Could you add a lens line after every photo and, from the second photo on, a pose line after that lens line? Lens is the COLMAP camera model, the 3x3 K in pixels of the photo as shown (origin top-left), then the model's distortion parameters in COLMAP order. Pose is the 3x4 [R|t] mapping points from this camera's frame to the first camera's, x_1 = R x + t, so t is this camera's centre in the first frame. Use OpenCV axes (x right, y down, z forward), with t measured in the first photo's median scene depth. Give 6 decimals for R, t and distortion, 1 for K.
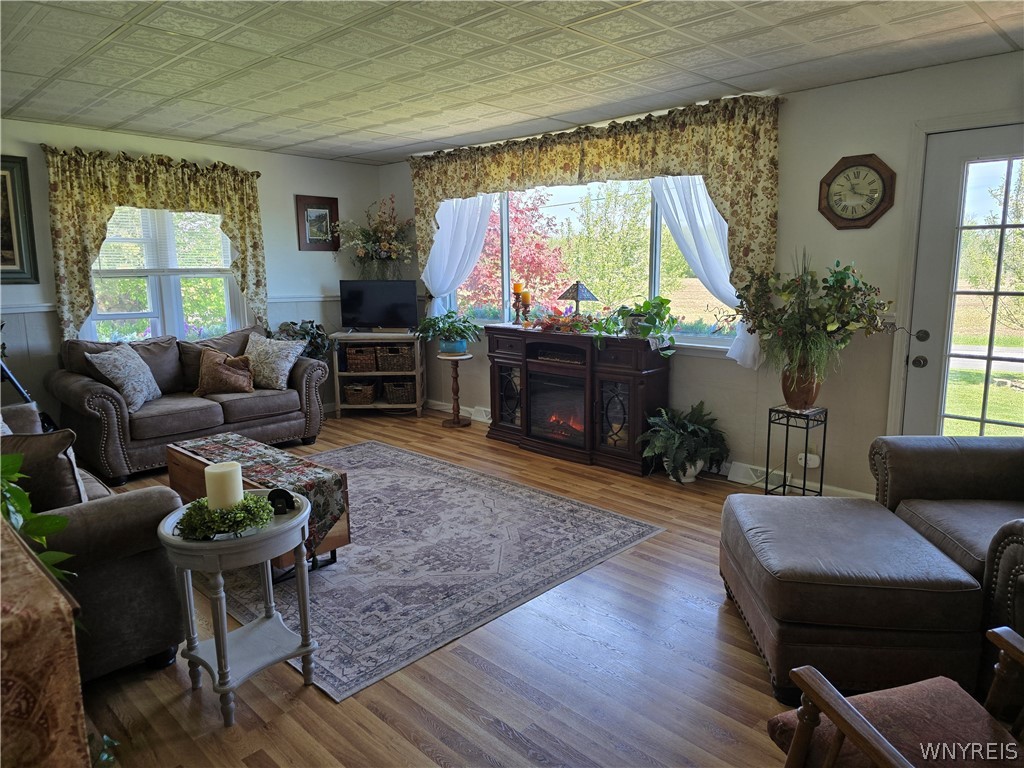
lens RADIAL K [[683.1, 0, 524.3], [0, 683.1, 392.8], [0, 0, 1]] dist [0.077243, -0.074563]
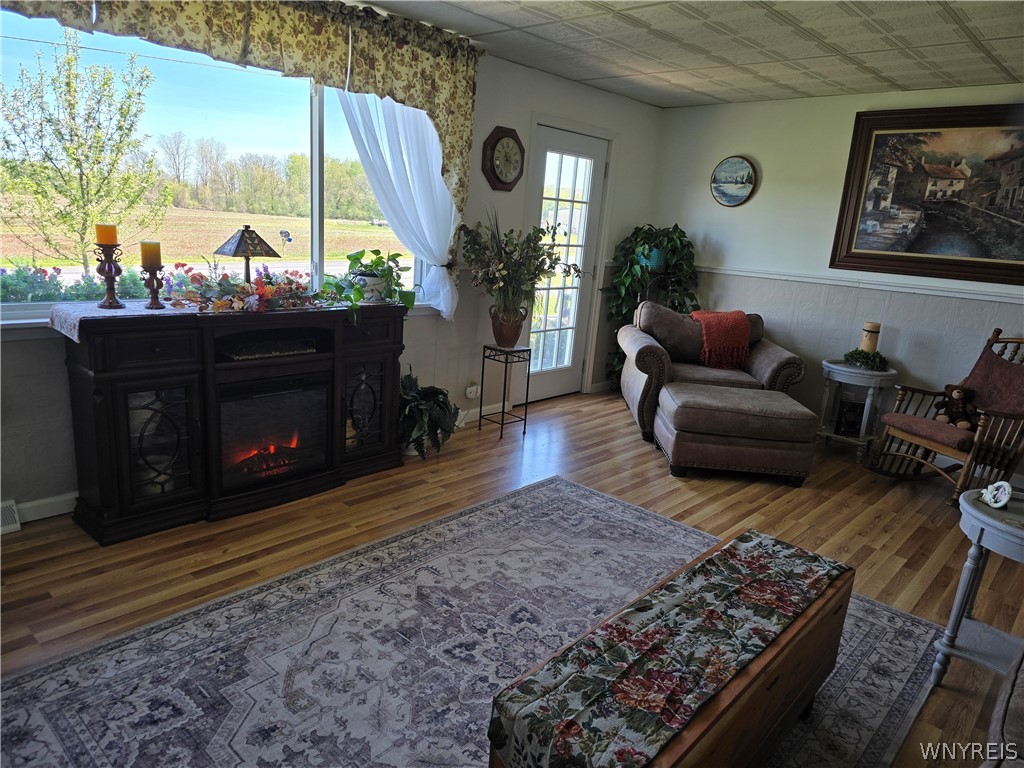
lens RADIAL K [[686.7, 0, 511.9], [0, 686.7, 412.4], [0, 0, 1]] dist [0.053148, -0.079724]
pose [[-0.015492, -0.273907, 0.961631, -0.666294], [0.129753, 0.953064, 0.273557, -0.163414], [-0.991425, 0.129012, 0.020775, 0.882639]]
